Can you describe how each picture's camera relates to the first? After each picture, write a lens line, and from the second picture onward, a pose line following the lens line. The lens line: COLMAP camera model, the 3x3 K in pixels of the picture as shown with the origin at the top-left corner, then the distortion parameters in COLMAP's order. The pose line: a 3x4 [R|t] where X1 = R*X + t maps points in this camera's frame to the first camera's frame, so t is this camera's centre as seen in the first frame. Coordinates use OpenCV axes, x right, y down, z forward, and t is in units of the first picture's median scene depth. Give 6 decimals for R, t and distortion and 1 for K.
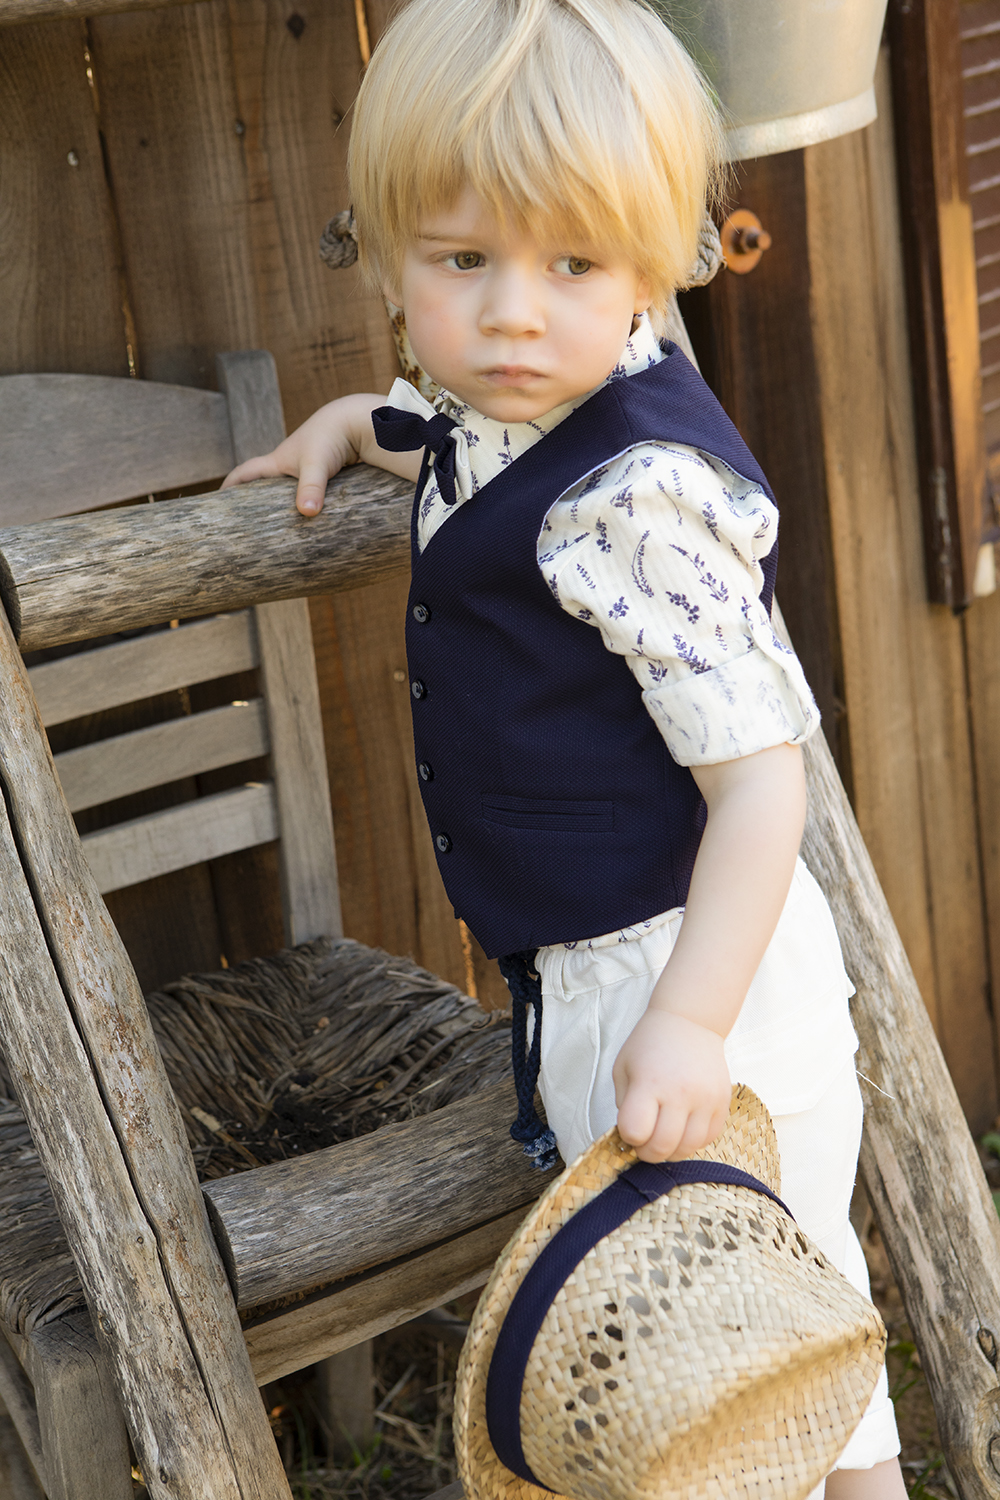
lens RADIAL K [[2523.3, 0, 500.0], [0, 2523.3, 750.0], [0, 0, 1]] dist [0.042310, 0.149442]
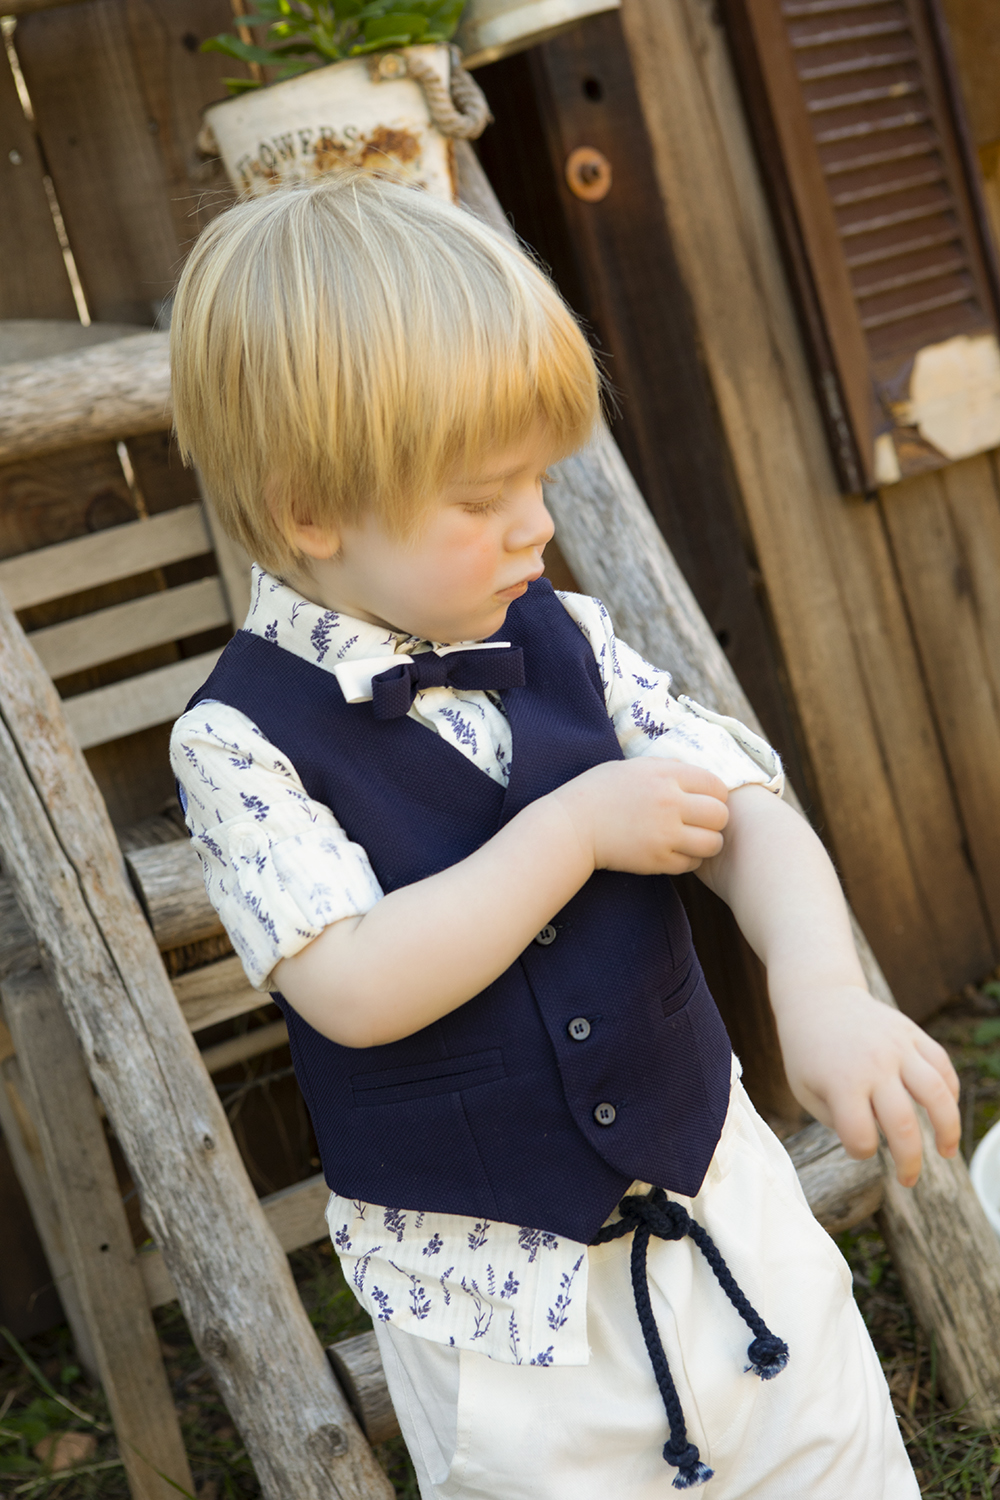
lens RADIAL K [[2497.8, 0, 500.0], [0, 2497.8, 750.0], [0, 0, 1]] dist [0.013883, 0.085096]
pose [[0.985193, -0.127262, -0.114884, 0.215879], [0.111401, 0.984525, -0.135275, 0.312258], [0.130321, 0.120474, 0.984125, -0.200781]]
